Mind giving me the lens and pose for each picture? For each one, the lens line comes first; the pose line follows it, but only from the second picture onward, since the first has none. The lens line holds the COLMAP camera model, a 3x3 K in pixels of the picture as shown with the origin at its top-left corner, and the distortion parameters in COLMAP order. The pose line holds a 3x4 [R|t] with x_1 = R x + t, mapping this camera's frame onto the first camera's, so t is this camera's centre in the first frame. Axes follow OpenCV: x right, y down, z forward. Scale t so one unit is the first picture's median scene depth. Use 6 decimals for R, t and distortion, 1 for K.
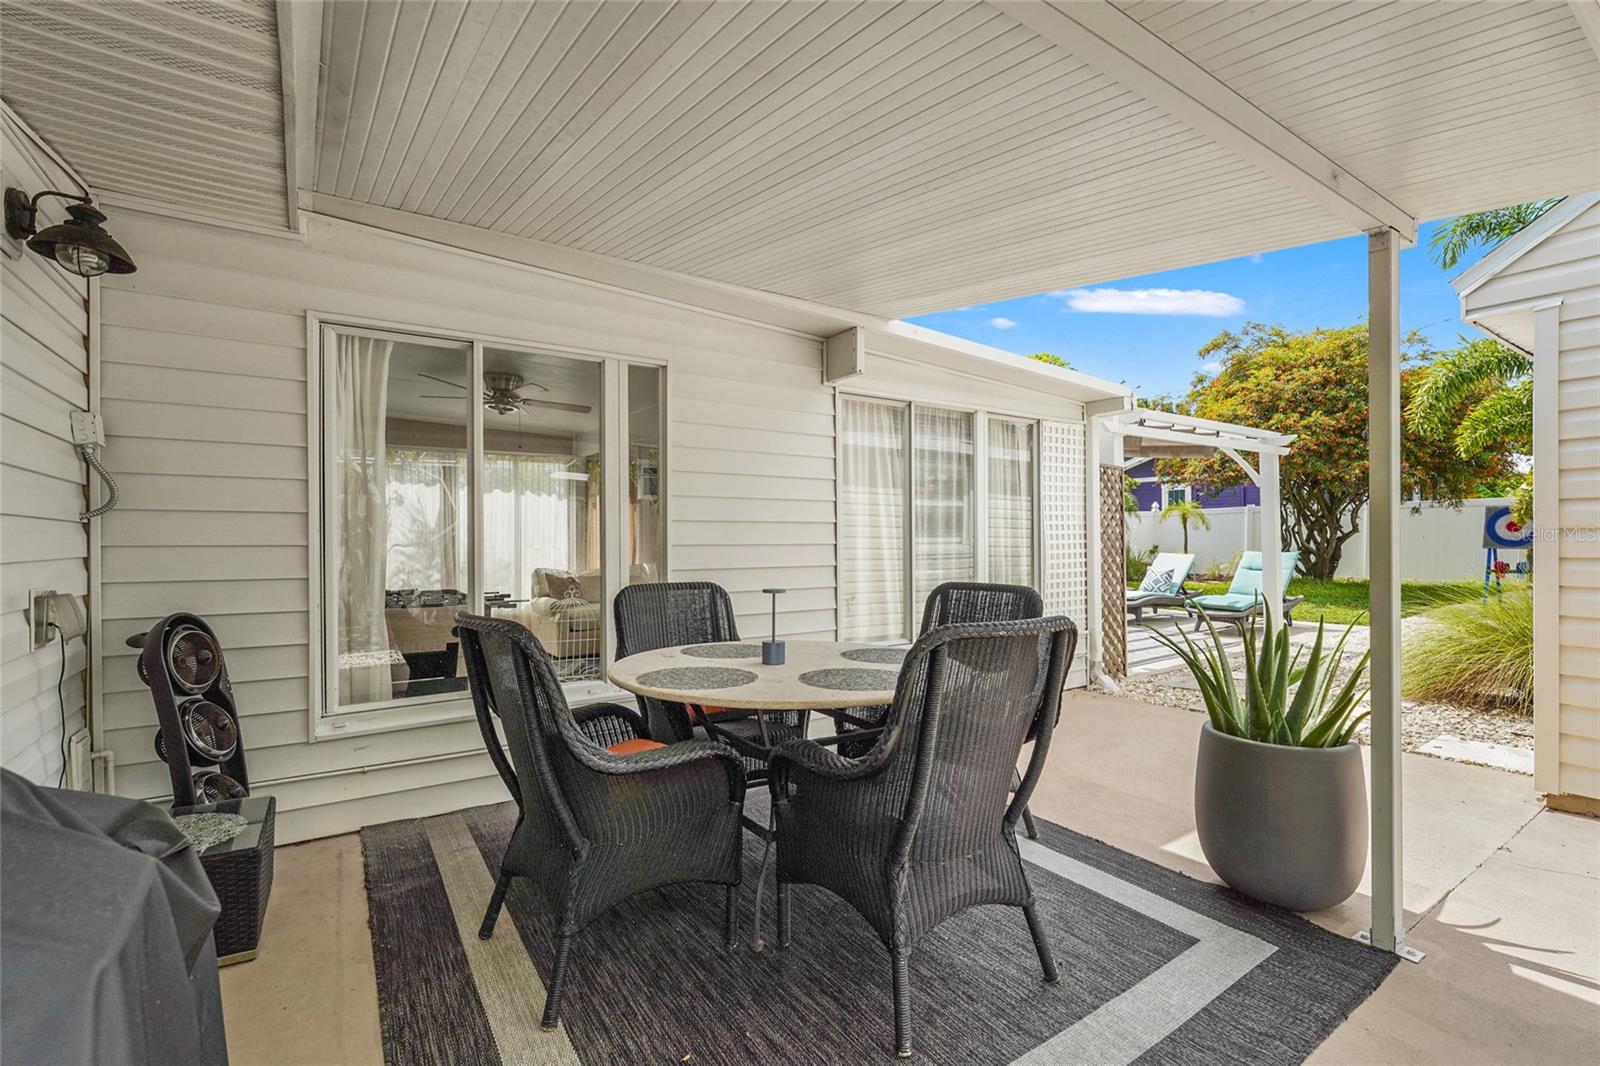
lens RADIAL K [[713.6, 0, 800.3], [0, 713.6, 524.8], [0, 0, 1]] dist [-0.000673, -0.000069]
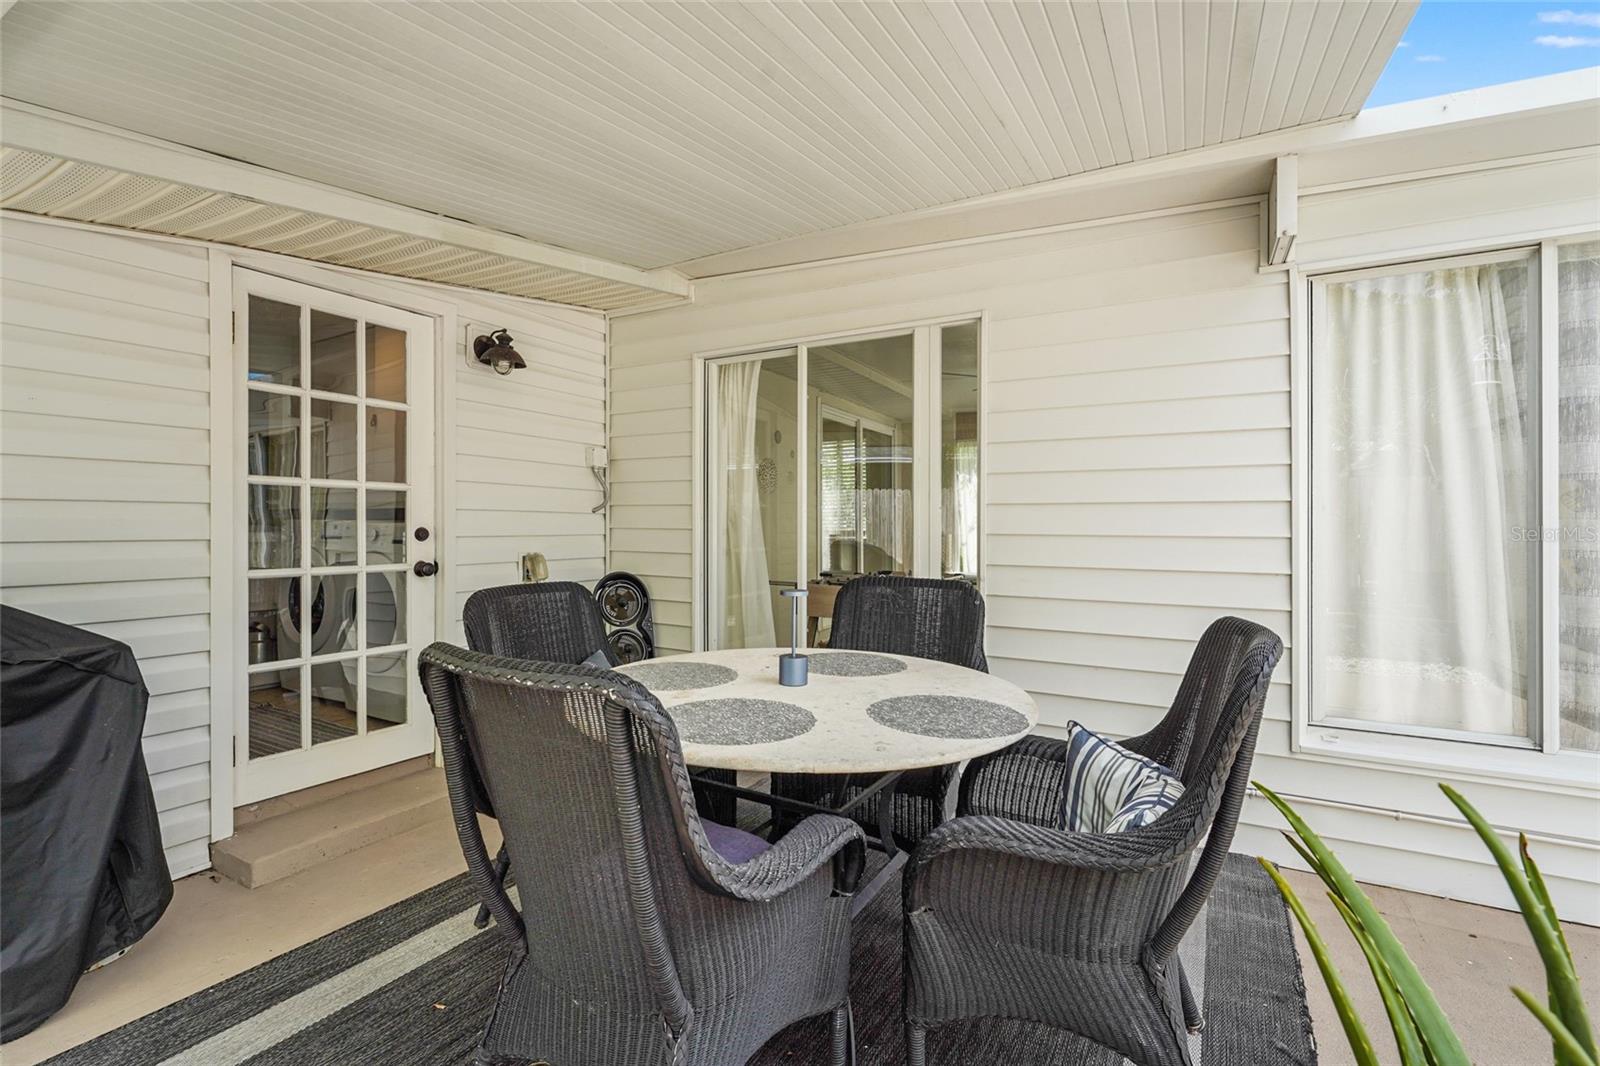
lens RADIAL K [[713.6, 0, 800.3], [0, 713.6, 524.8], [0, 0, 1]] dist [-0.000673, -0.000069]
pose [[0.455884, 0.009141, -0.889992, 0.483942], [0.018140, 0.999644, 0.019559, -0.001334], [0.889854, -0.025061, 0.455556, 0.453807]]
